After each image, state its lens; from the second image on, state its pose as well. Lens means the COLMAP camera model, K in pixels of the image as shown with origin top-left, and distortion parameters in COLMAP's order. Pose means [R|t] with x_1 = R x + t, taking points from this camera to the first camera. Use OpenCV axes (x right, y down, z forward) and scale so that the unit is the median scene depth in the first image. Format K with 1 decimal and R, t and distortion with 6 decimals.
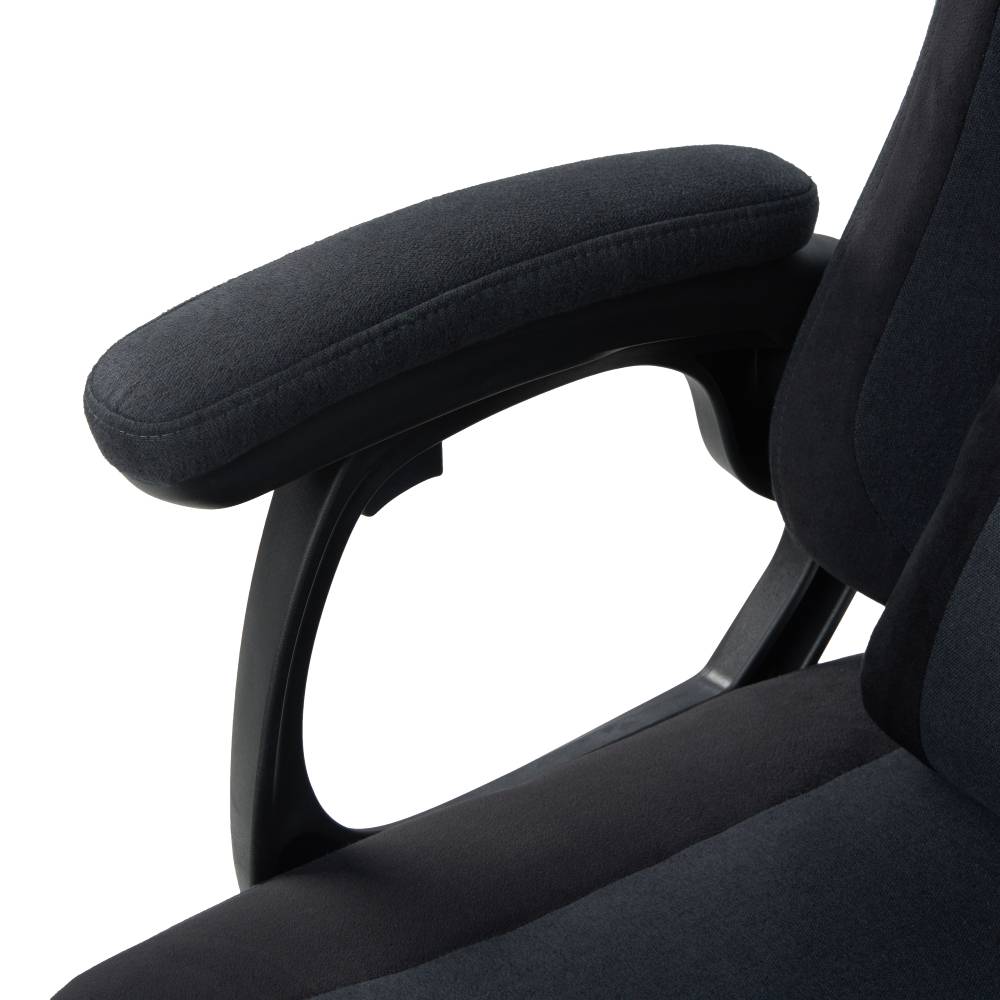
lens RADIAL K [[3067.2, 0, 498.6], [0, 3067.2, 502.6], [0, 0, 1]] dist [0.308843, 0.000000]
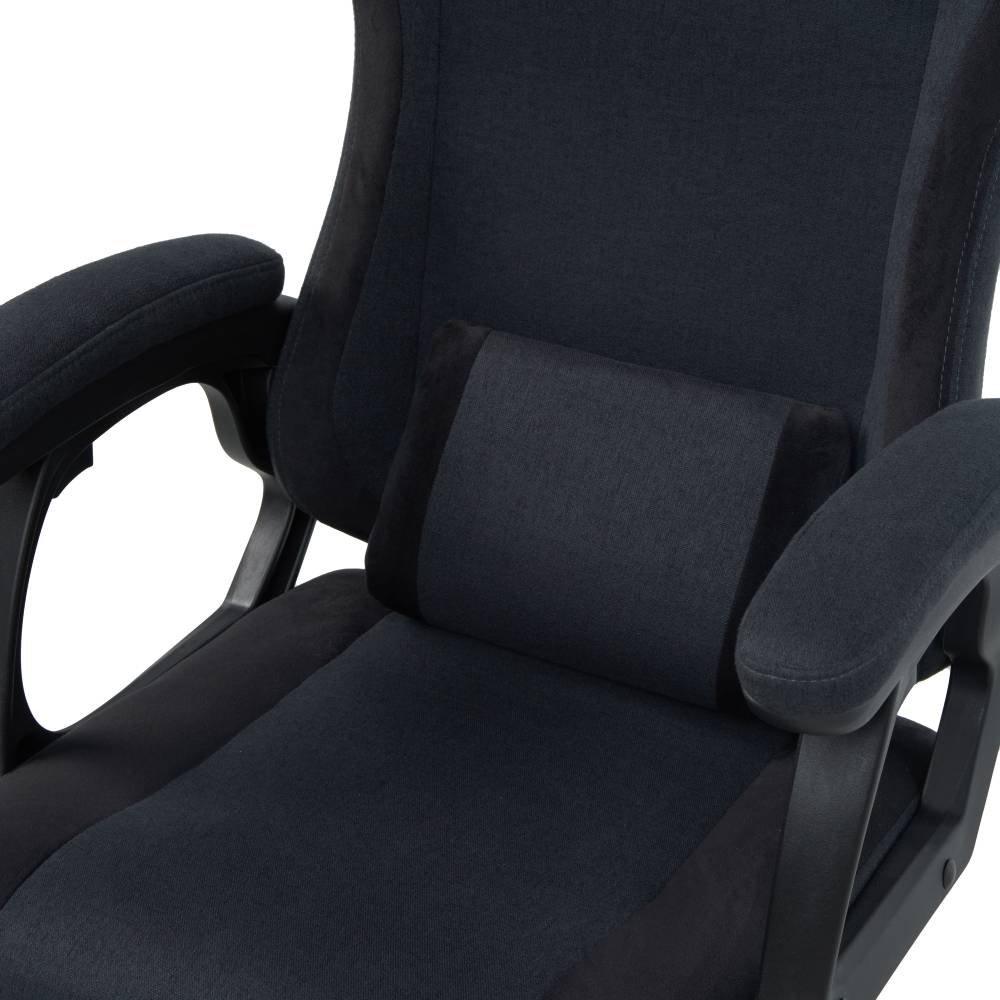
lens RADIAL K [[2333.8, 0, 490.9], [0, 2333.8, 499.7], [0, 0, 1]] dist [0.135221, 0.000000]
pose [[0.897807, -0.139456, 0.417725, -0.313008], [0.173293, 0.983888, -0.043987, 0.087541], [-0.404860, 0.111881, 0.907508, -0.069027]]
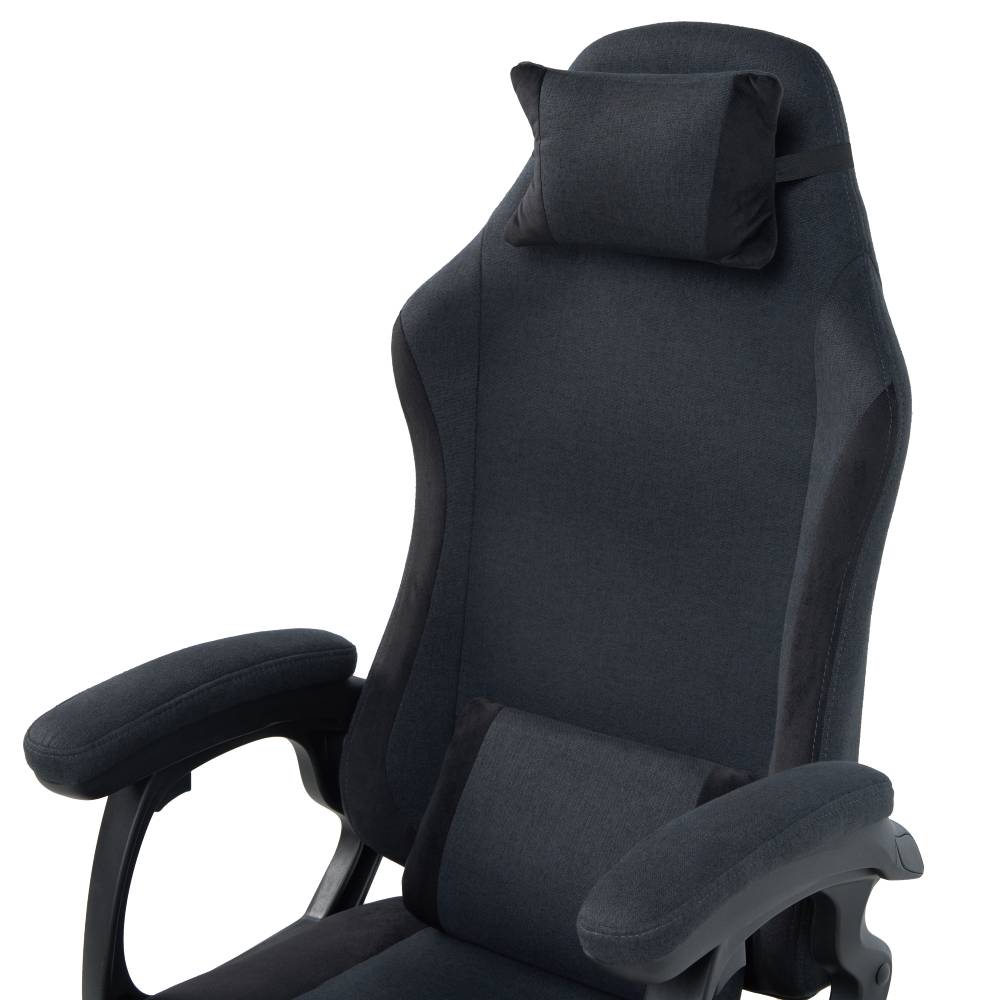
lens RADIAL K [[2131.6, 0, 504.8], [0, 2131.6, 503.2], [0, 0, 1]] dist [0.090276, 0.000000]
pose [[0.950664, -0.025875, 0.309141, -0.243841], [0.113501, 0.956435, -0.268980, 0.203989], [-0.288714, 0.290798, 0.912185, -0.343321]]
